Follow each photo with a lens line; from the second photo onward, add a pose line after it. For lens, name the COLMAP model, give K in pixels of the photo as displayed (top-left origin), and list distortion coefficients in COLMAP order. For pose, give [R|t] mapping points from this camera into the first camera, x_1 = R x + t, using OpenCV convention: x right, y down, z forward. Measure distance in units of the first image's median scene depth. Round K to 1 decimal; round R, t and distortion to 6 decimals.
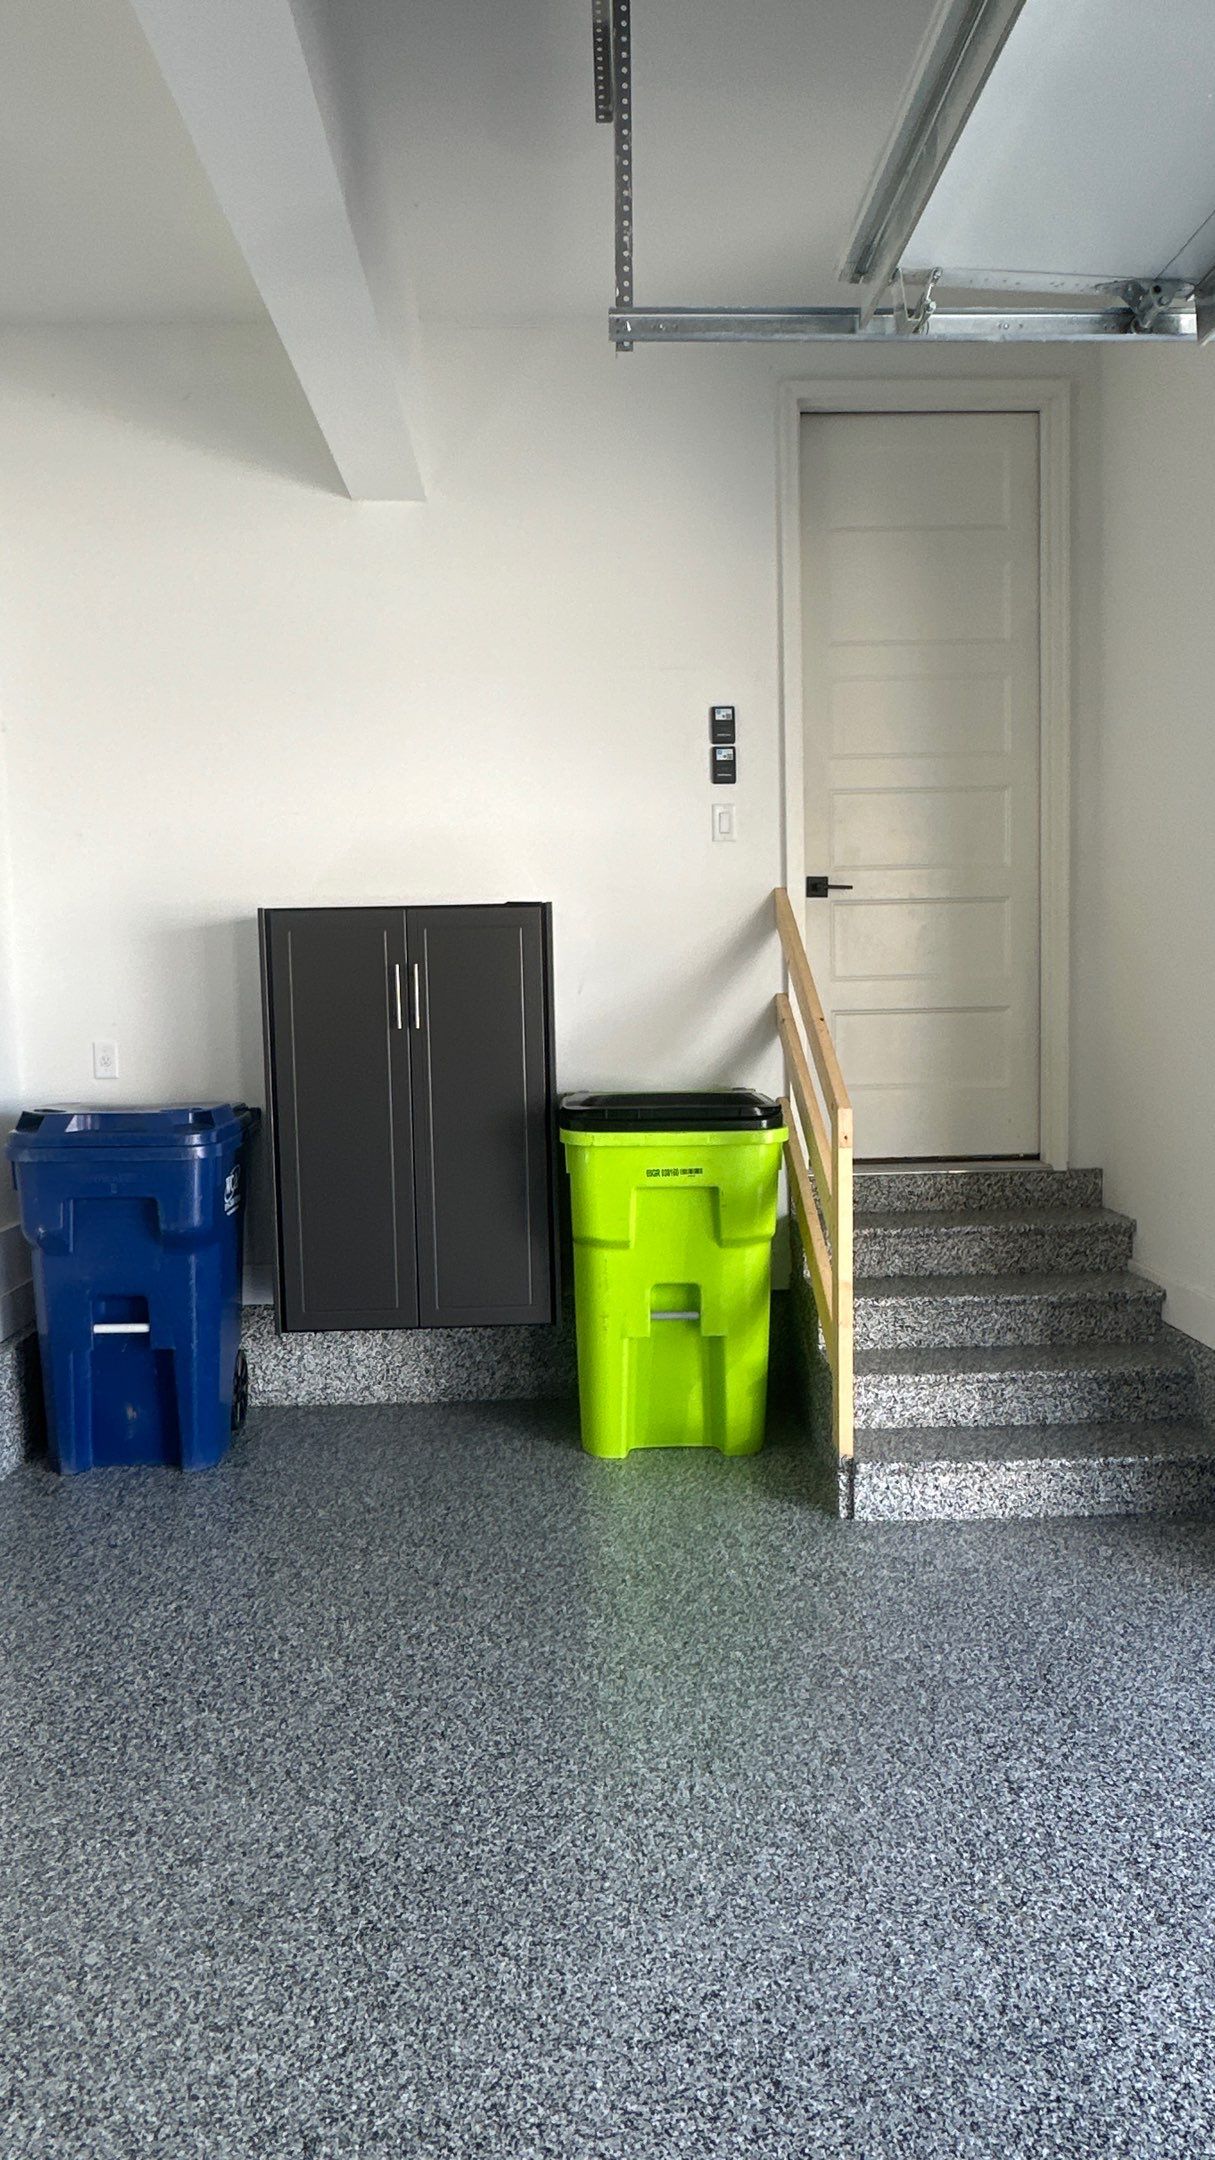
lens RADIAL K [[1431.5, 0, 591.3], [0, 1431.5, 1102.2], [0, 0, 1]] dist [-0.003291, -0.000672]
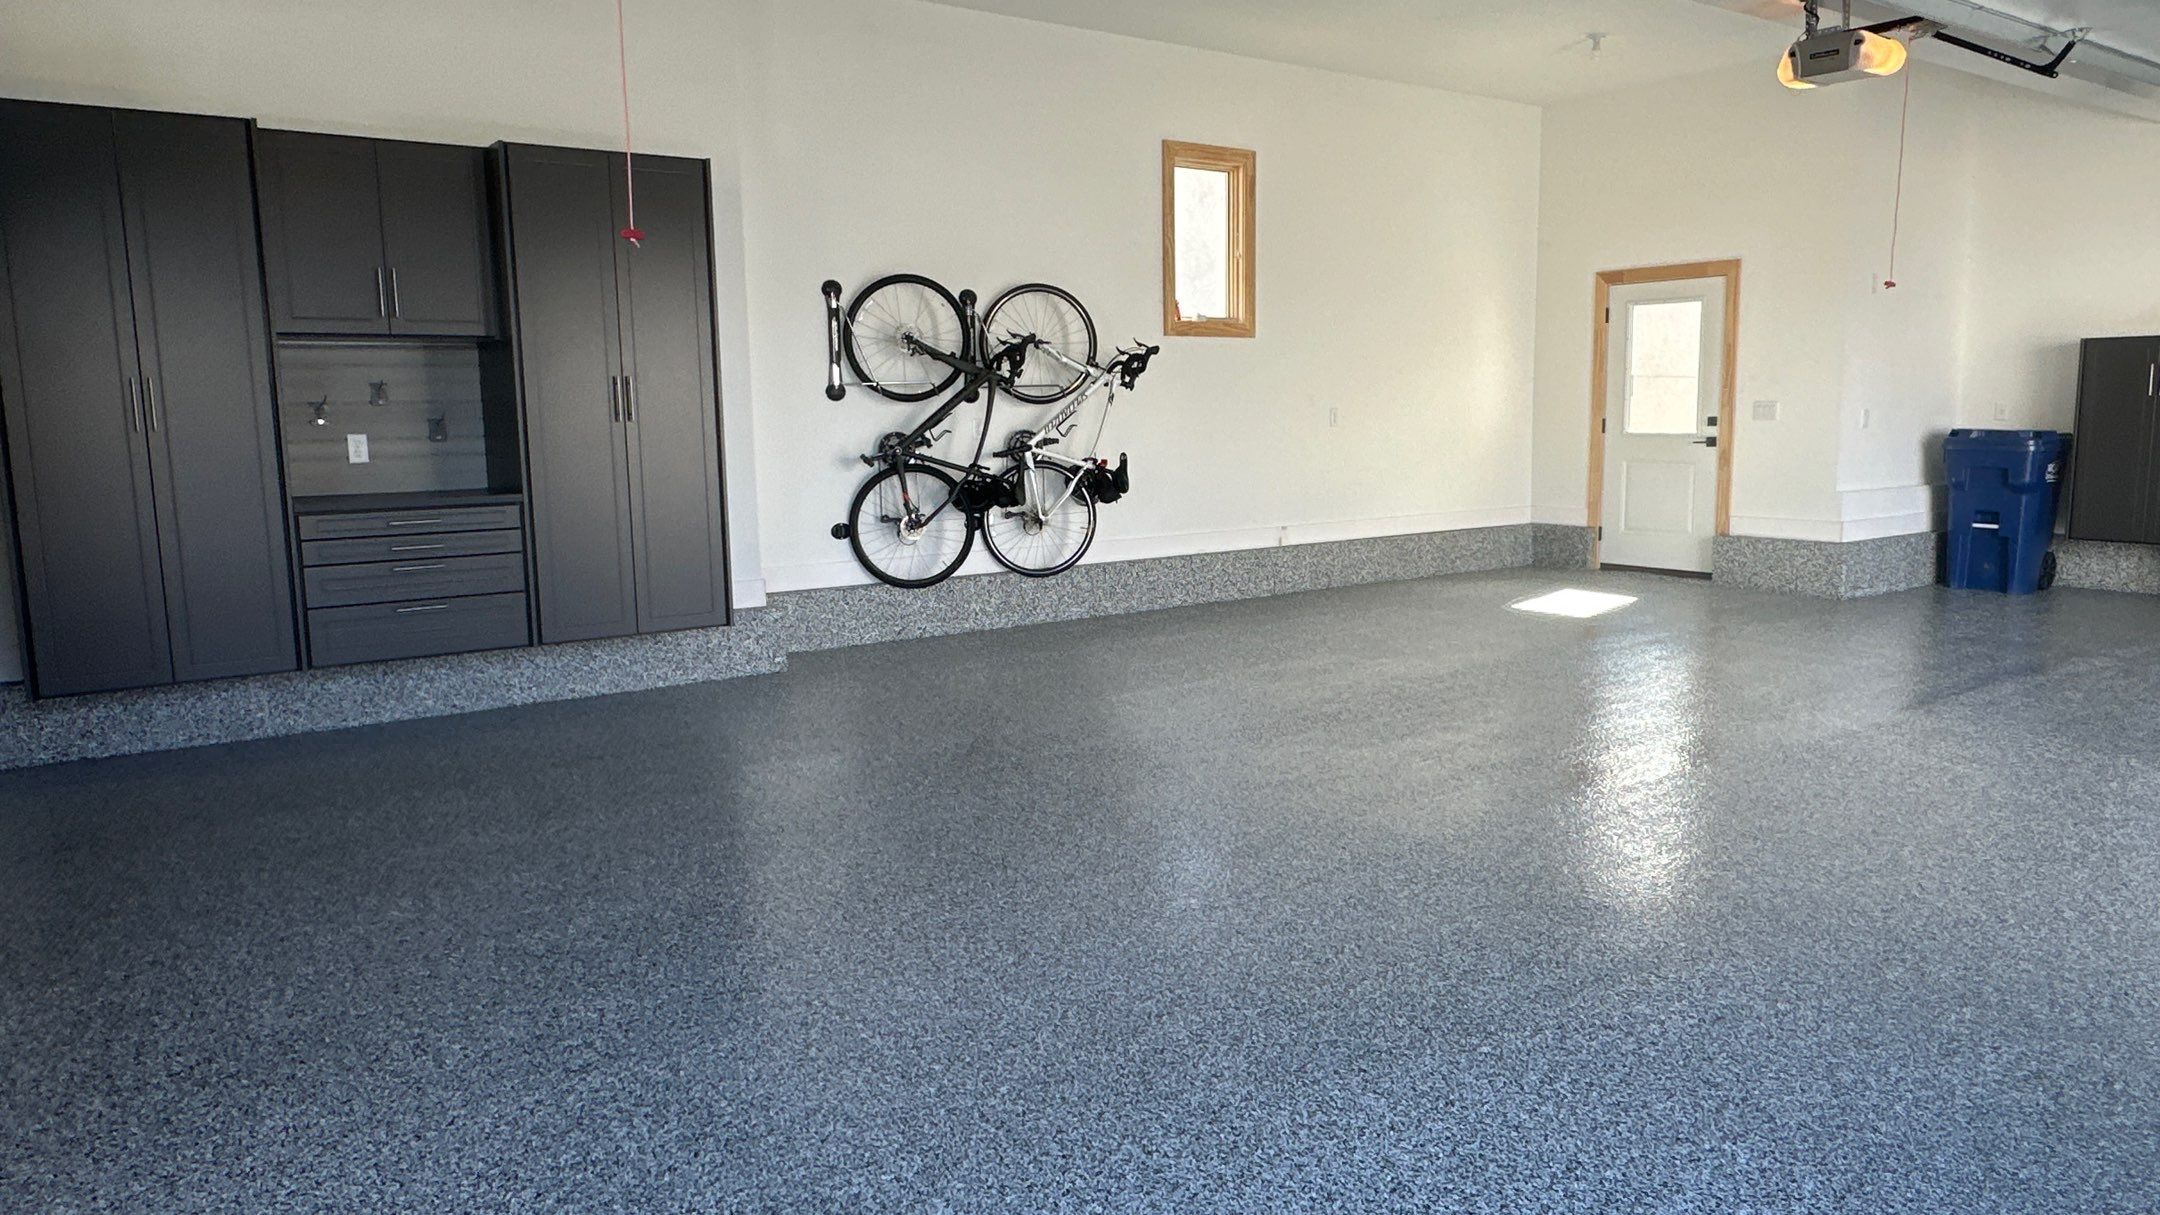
lens RADIAL K [[1431.5, 0, 1088.7], [0, 1431.5, 612.3], [0, 0, 1]] dist [-0.003291, -0.000672]
pose [[0.562988, 0.131803, -0.815888, 0.732127], [-0.071871, 0.991269, 0.110542, 0.142393], [0.823334, -0.003595, 0.567545, -1.448161]]
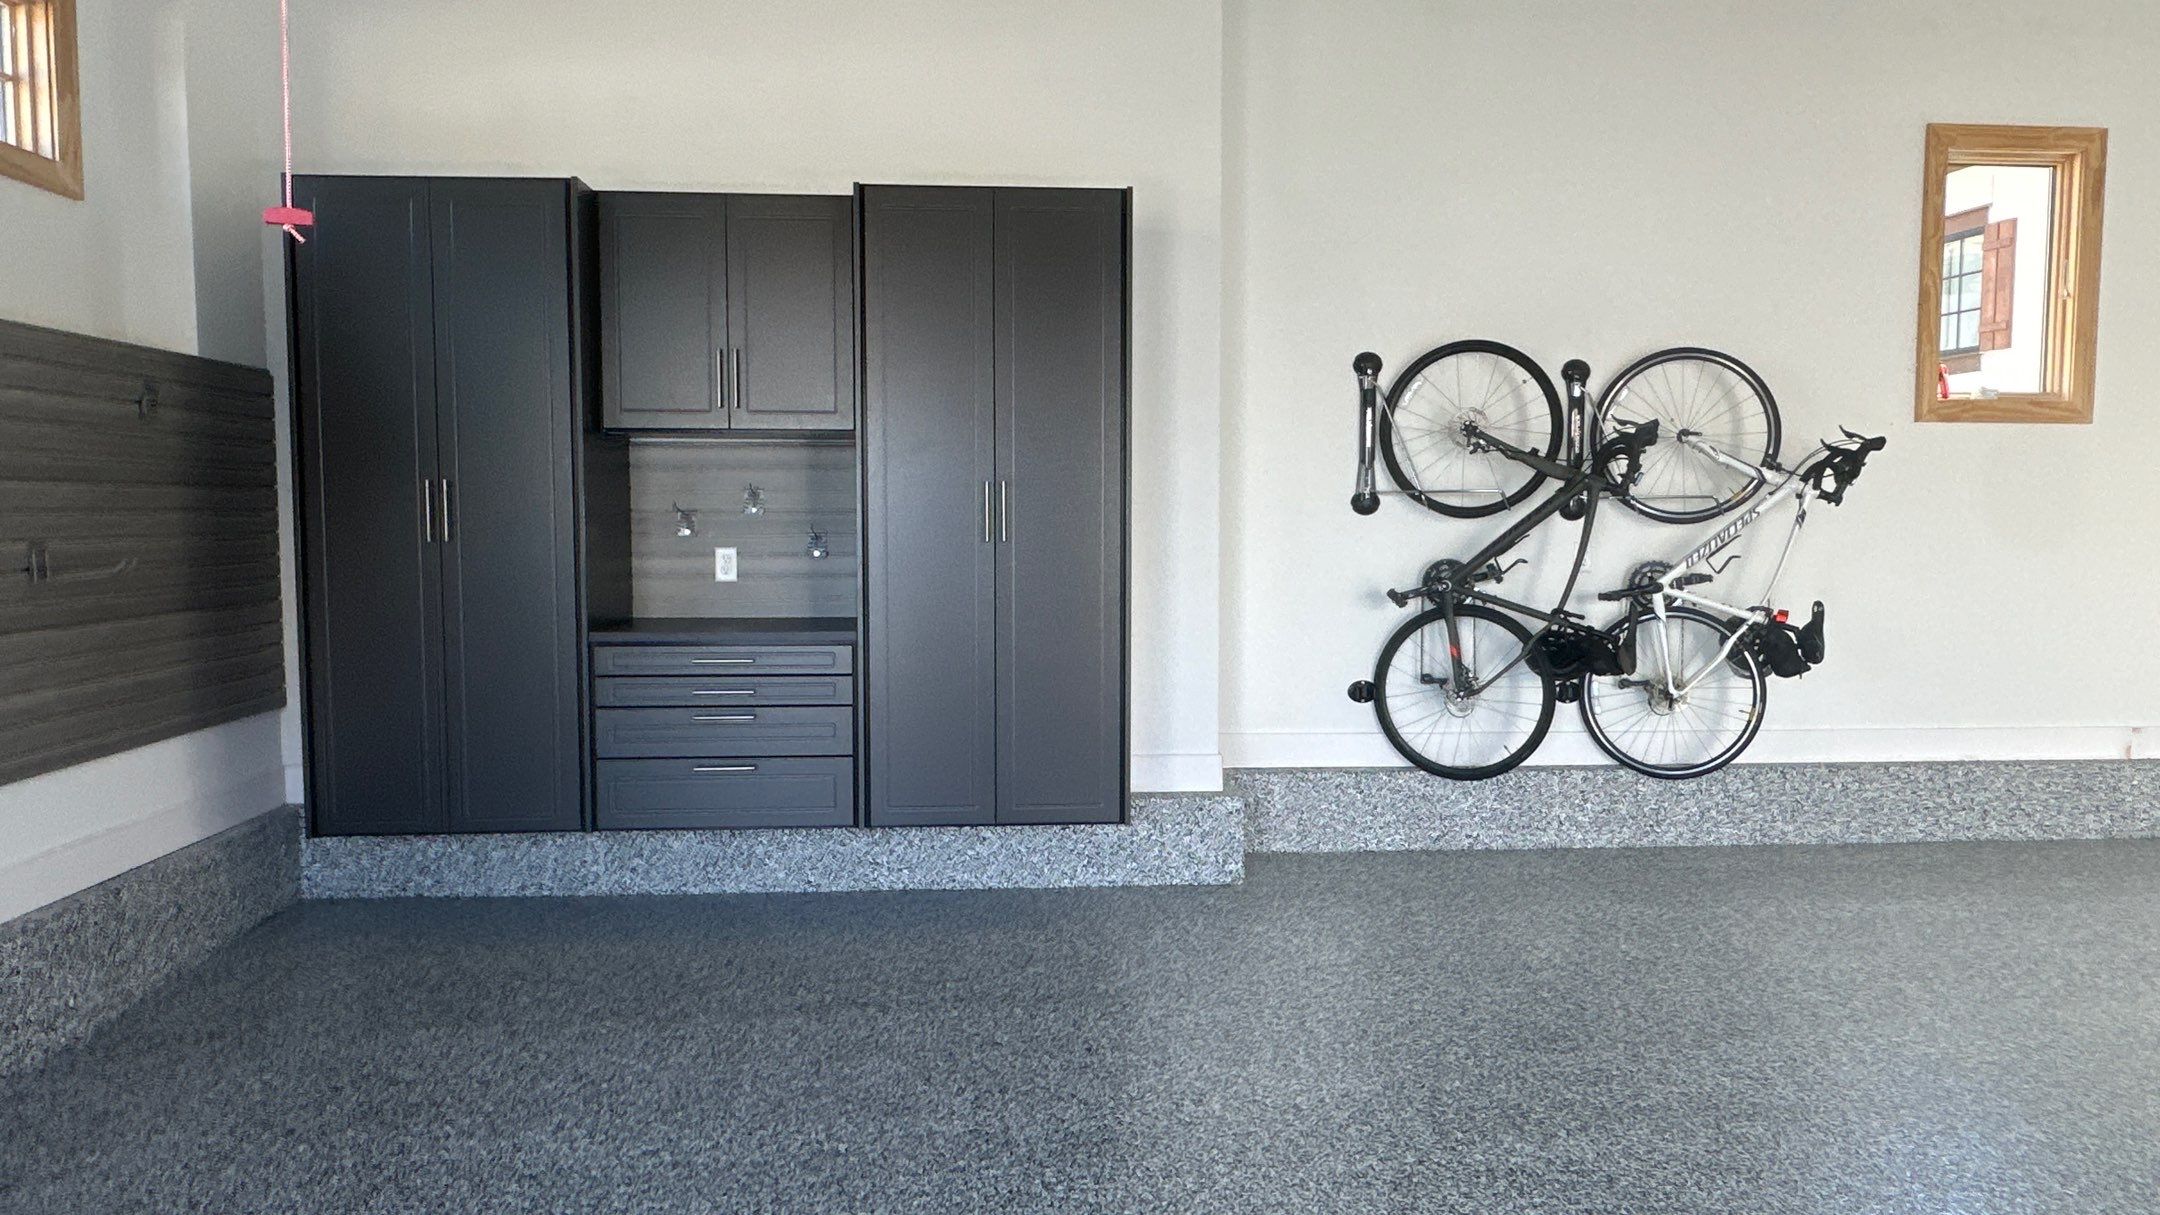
lens RADIAL K [[1431.5, 0, 1085.0], [0, 1431.5, 609.3], [0, 0, 1]] dist [-0.003291, -0.000672]
pose [[0.049052, 0.090841, -0.994657, 0.356729], [-0.092689, 0.991972, 0.086025, 0.097129], [0.994486, 0.087974, 0.057078, -1.010050]]
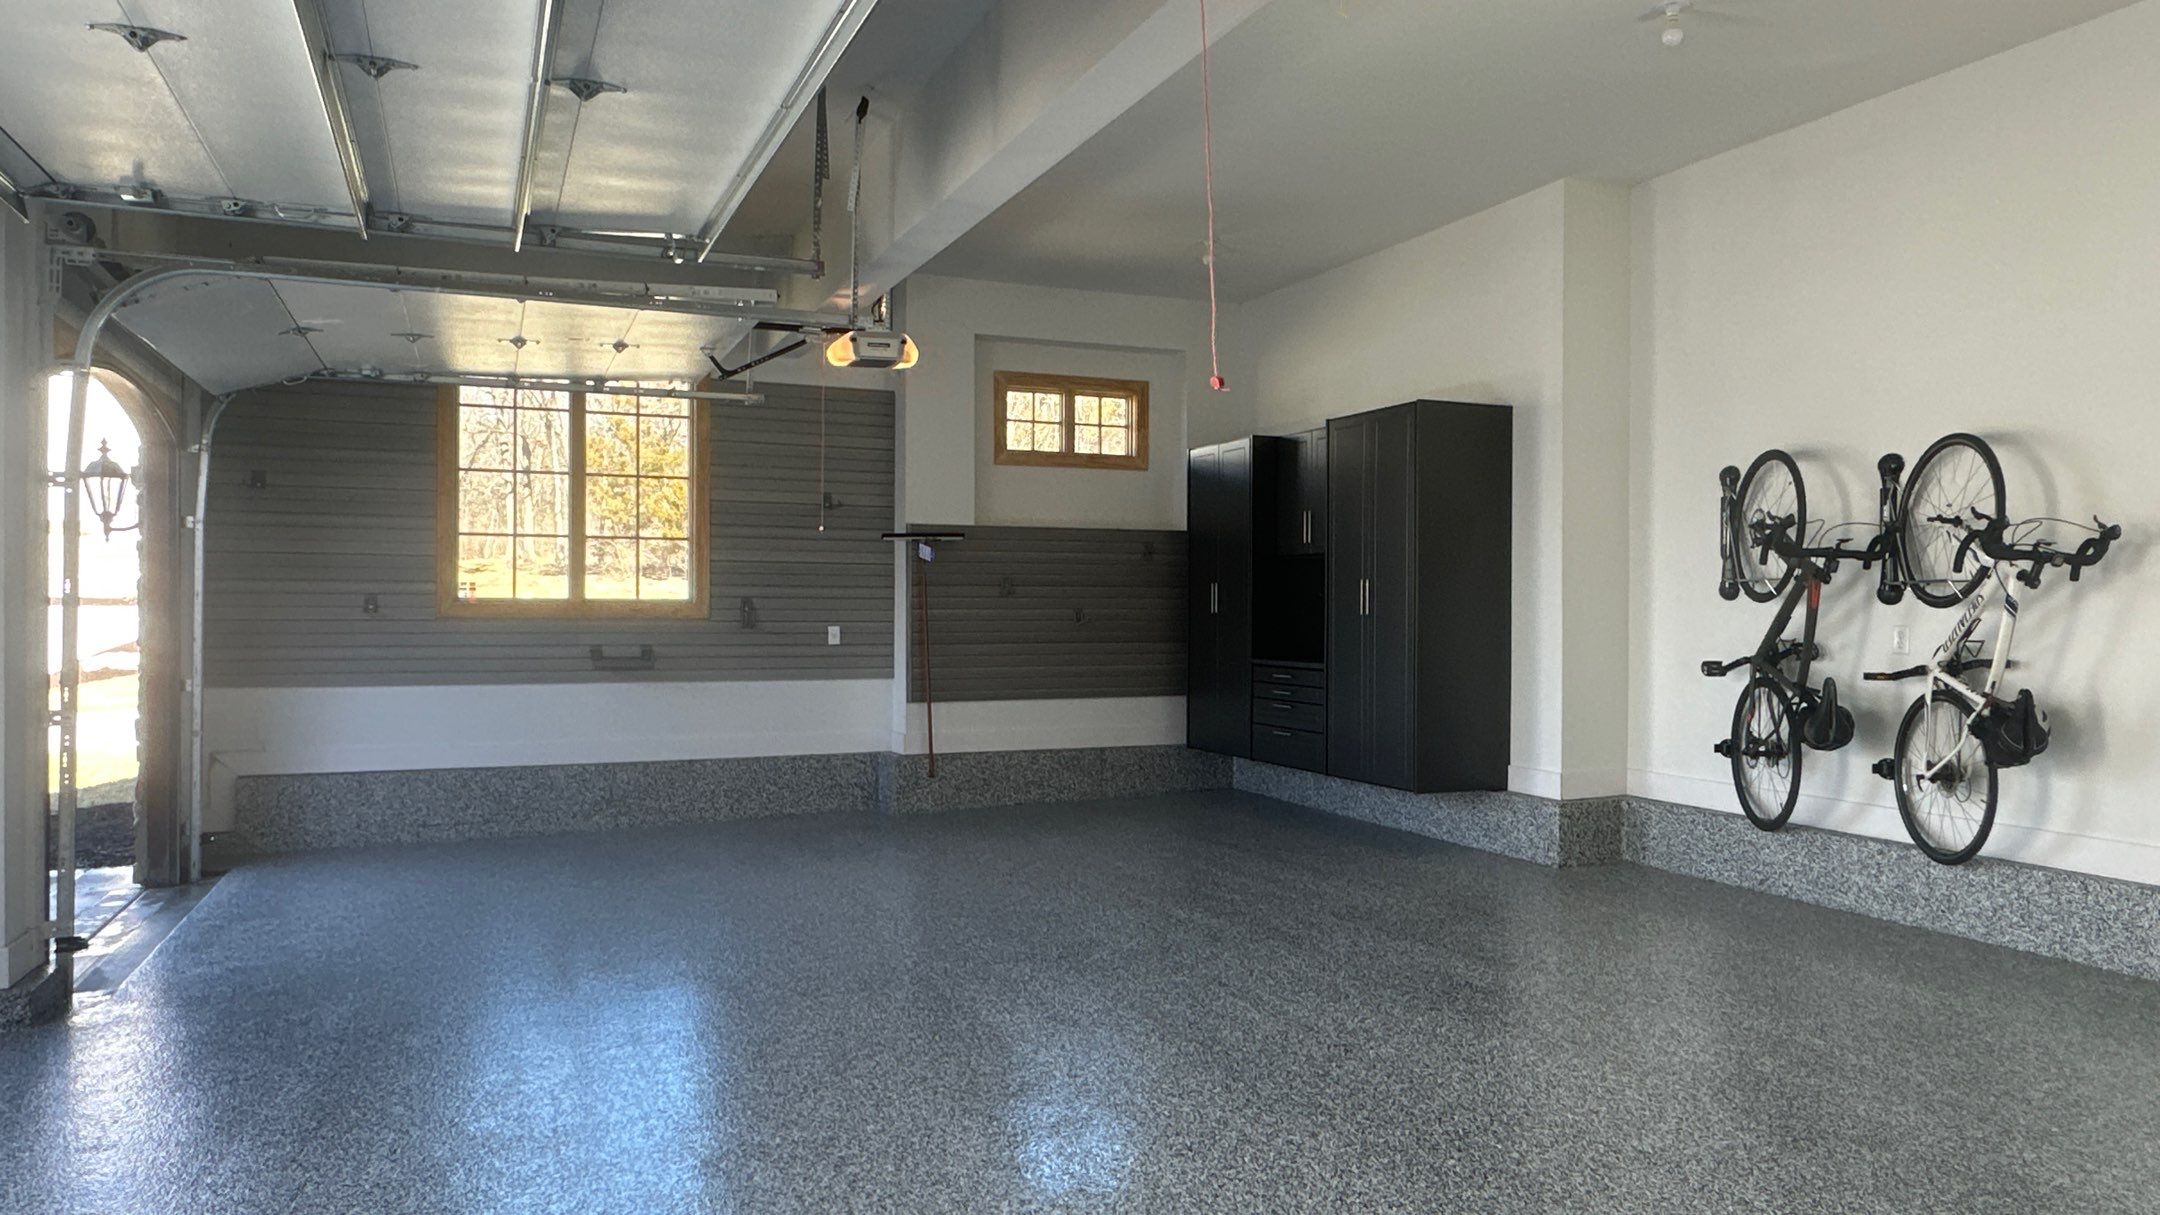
lens RADIAL K [[1431.5, 0, 1081.1], [0, 1431.5, 611.5], [0, 0, 1]] dist [-0.003291, -0.000672]
pose [[-0.930379, 0.019134, -0.366099, 0.296812], [-0.017395, 0.995208, 0.096219, -0.028106], [0.366186, 0.095889, -0.925588, 0.530151]]
